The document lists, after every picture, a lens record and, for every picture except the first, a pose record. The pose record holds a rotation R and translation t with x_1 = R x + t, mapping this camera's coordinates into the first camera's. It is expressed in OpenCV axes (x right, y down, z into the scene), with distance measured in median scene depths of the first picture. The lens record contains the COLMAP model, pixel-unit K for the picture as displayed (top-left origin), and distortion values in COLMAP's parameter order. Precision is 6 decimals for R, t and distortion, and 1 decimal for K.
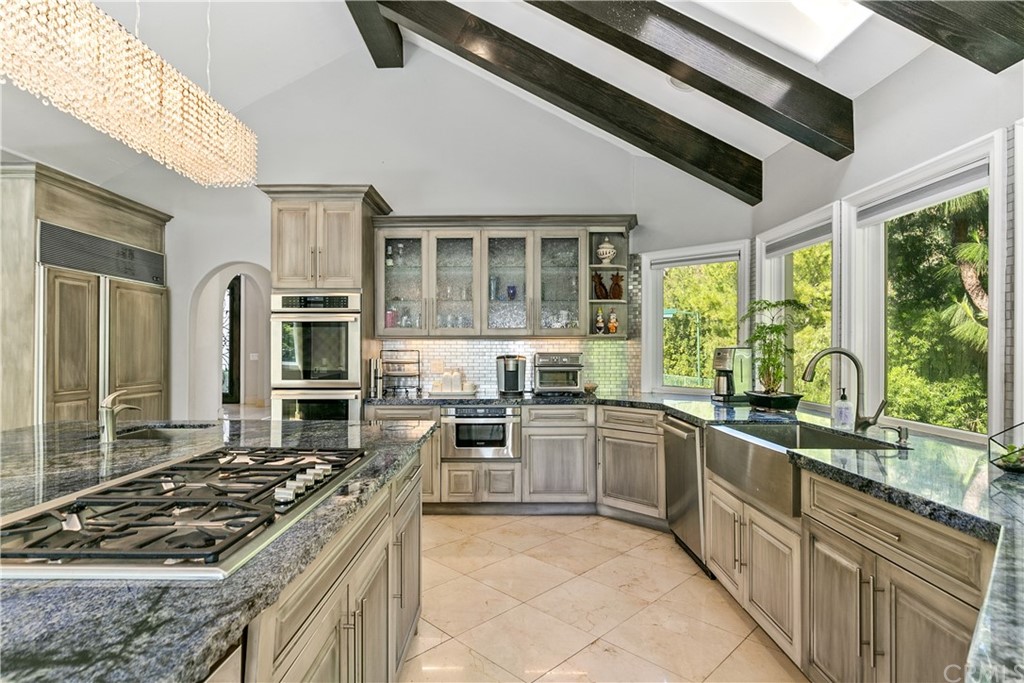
lens RADIAL K [[511.8, 0, 512.0], [0, 511.8, 341.5], [0, 0, 1]] dist [-0.020152, 0.000247]
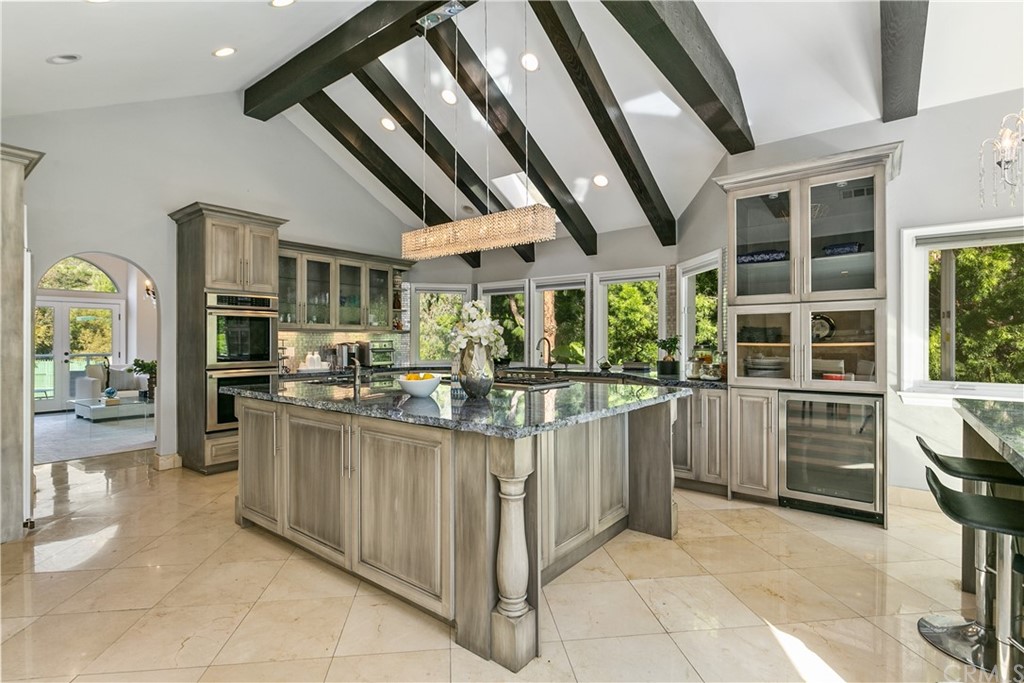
lens RADIAL K [[492.7, 0, 505.9], [0, 492.7, 345.1], [0, 0, 1]] dist [0.000663, 0.000094]
pose [[0.618435, -0.006094, 0.785813, -0.958605], [-0.007950, 0.999870, 0.014011, 0.010741], [-0.785796, -0.014913, 0.618306, -0.299682]]
